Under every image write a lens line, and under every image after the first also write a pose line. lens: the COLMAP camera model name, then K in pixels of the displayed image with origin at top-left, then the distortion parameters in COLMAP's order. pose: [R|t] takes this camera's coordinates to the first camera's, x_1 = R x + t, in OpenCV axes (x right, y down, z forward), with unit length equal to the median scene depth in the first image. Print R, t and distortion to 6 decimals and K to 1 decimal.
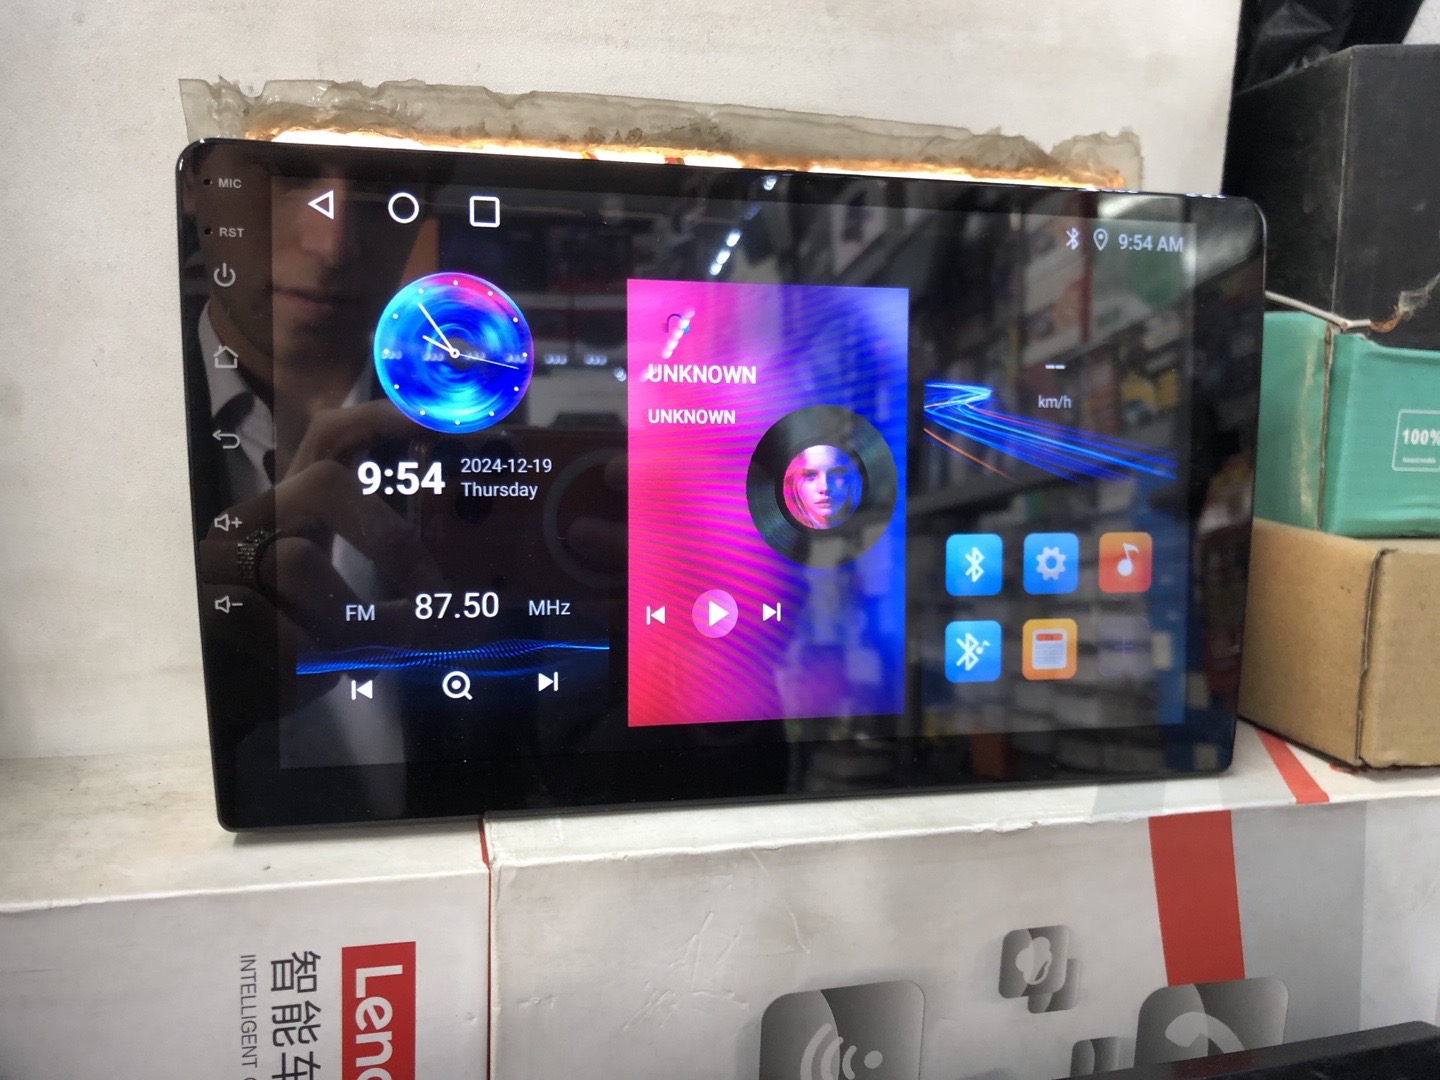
lens RADIAL K [[1198.4, 0, 711.4], [0, 1198.4, 525.5], [0, 0, 1]] dist [0.010725, 0.011872]
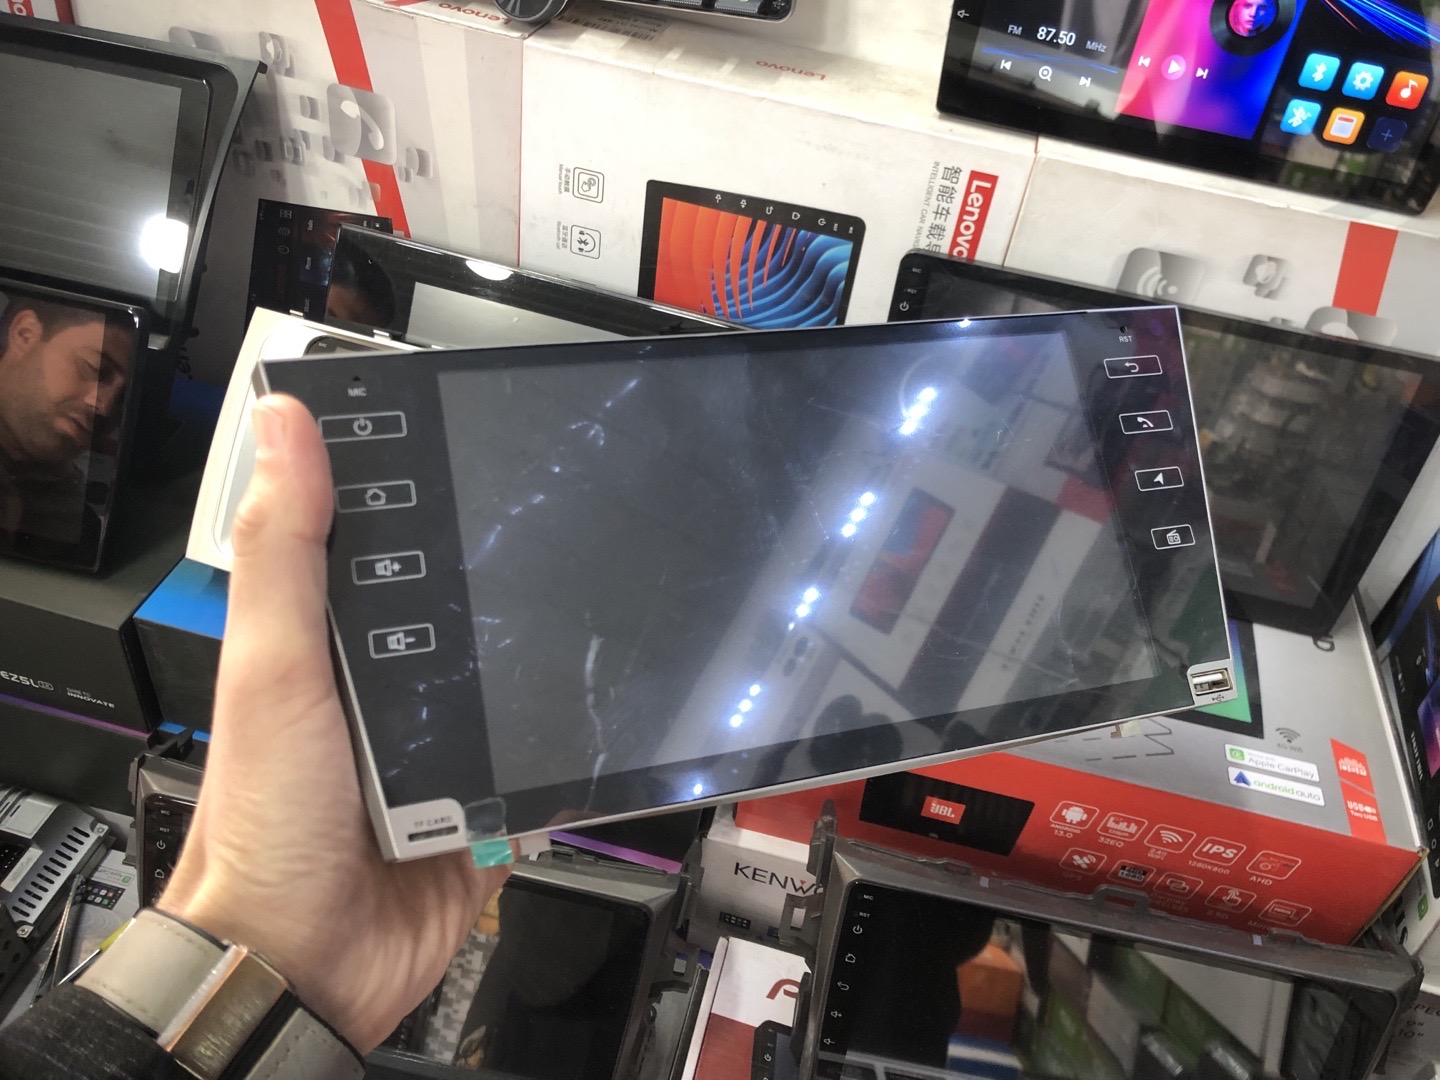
lens RADIAL K [[1198.4, 0, 734.6], [0, 1198.4, 528.0], [0, 0, 1]] dist [0.010725, 0.011872]
pose [[0.879715, 0.363676, -0.306335, 0.299674], [-0.165191, 0.837853, 0.520302, -0.247539], [0.445885, -0.407114, 0.797148, -1.526010]]
